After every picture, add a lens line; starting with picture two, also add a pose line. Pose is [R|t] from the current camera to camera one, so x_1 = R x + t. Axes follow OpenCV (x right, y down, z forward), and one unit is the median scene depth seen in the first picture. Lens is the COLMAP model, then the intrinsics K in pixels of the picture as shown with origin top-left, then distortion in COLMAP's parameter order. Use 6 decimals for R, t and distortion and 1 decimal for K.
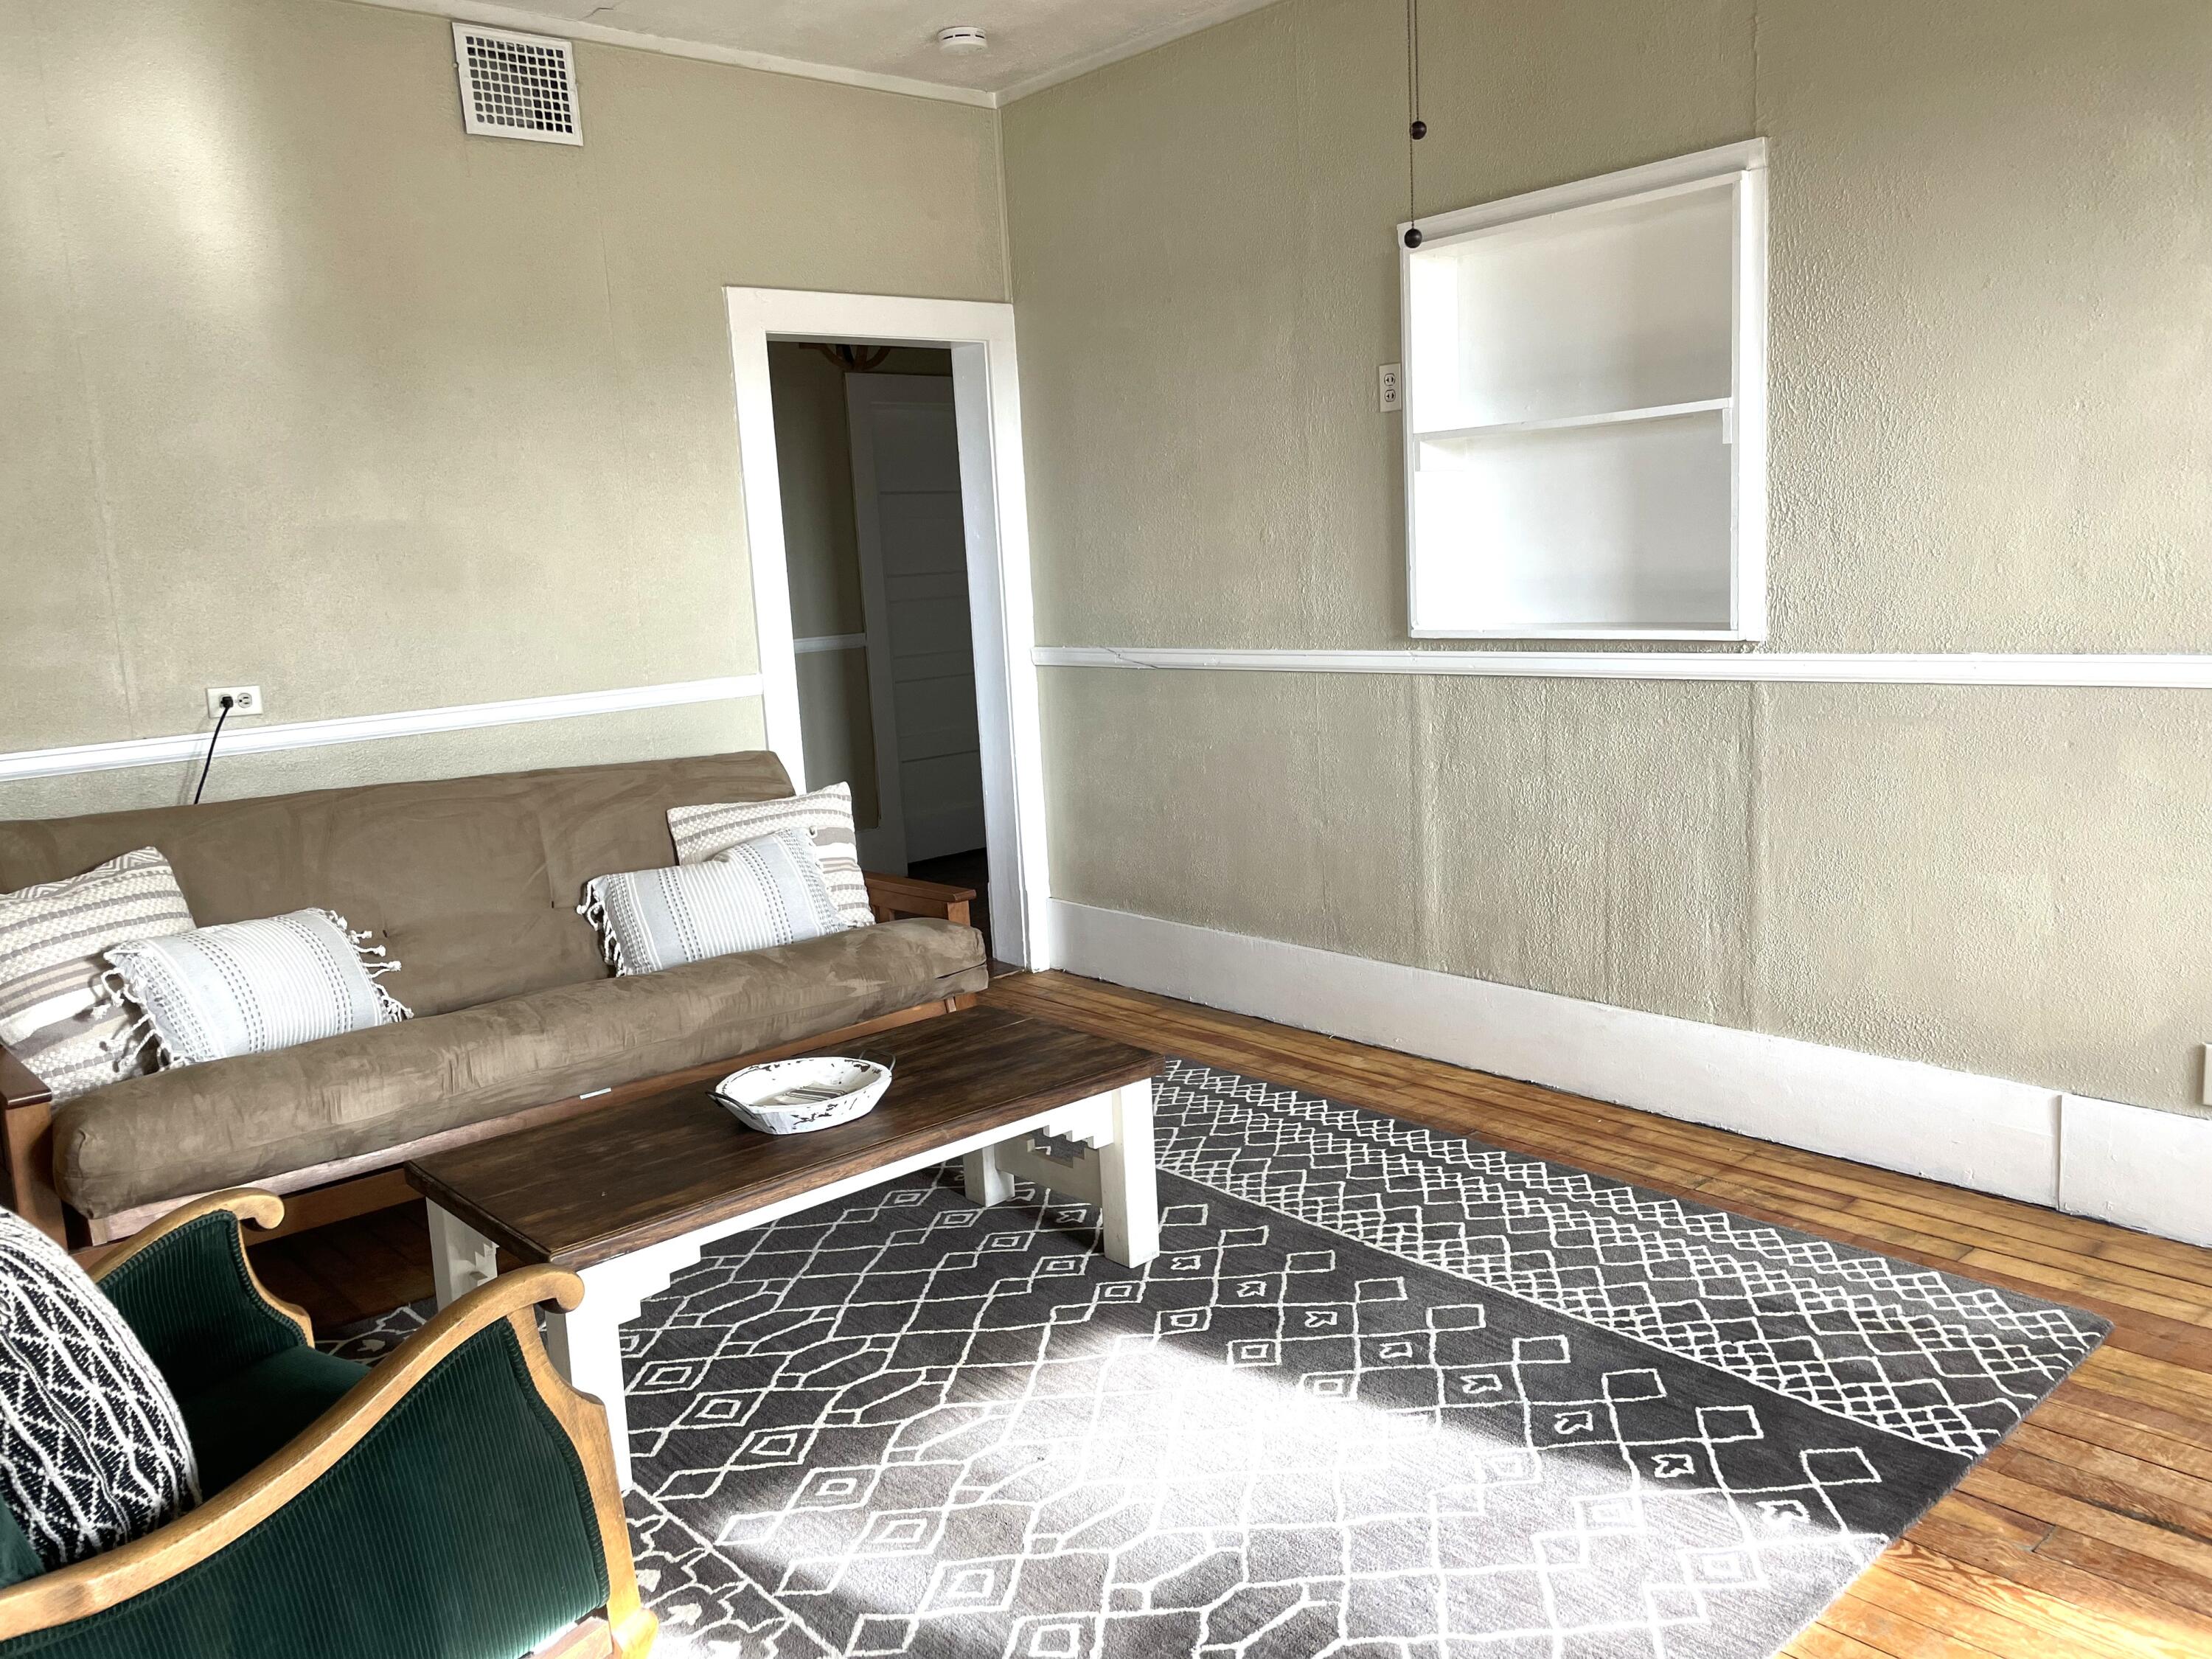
lens RADIAL K [[1695.0, 0, 1099.4], [0, 1695.0, 840.6], [0, 0, 1]] dist [0.001411, -0.026464]
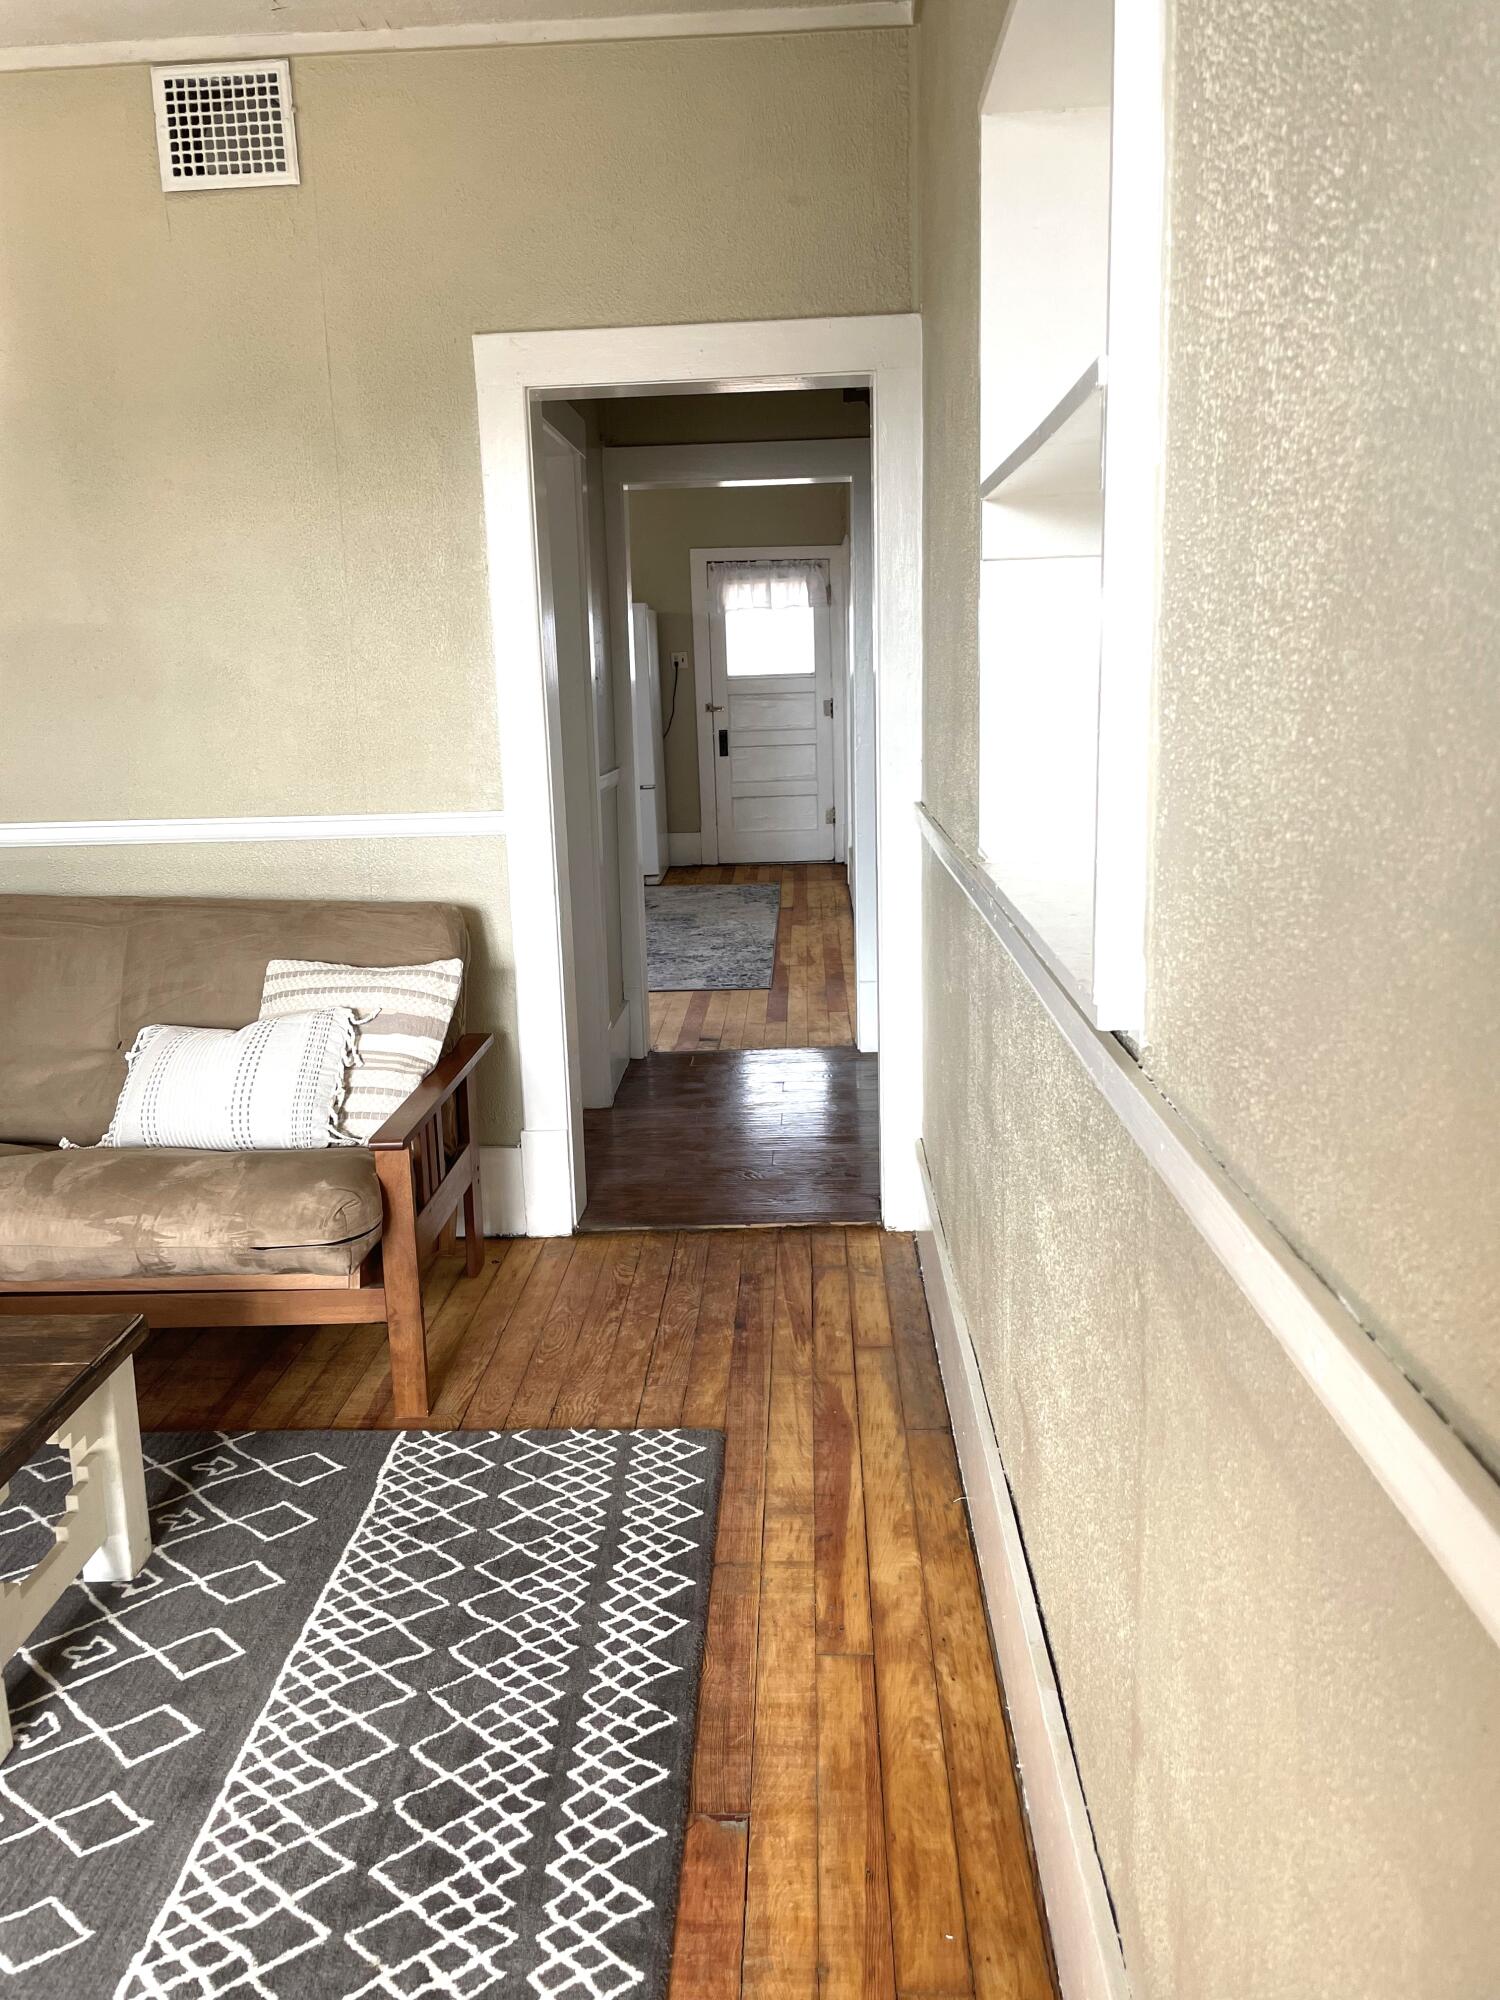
lens RADIAL K [[1532.5, 0, 747.2], [0, 1532.5, 982.8], [0, 0, 1]] dist [0.001411, -0.026464]
pose [[0.717927, 0.180173, -0.672397, 0.477249], [-0.130406, 0.983634, 0.124335, -0.143574], [0.683794, -0.001578, 0.729673, 0.615843]]
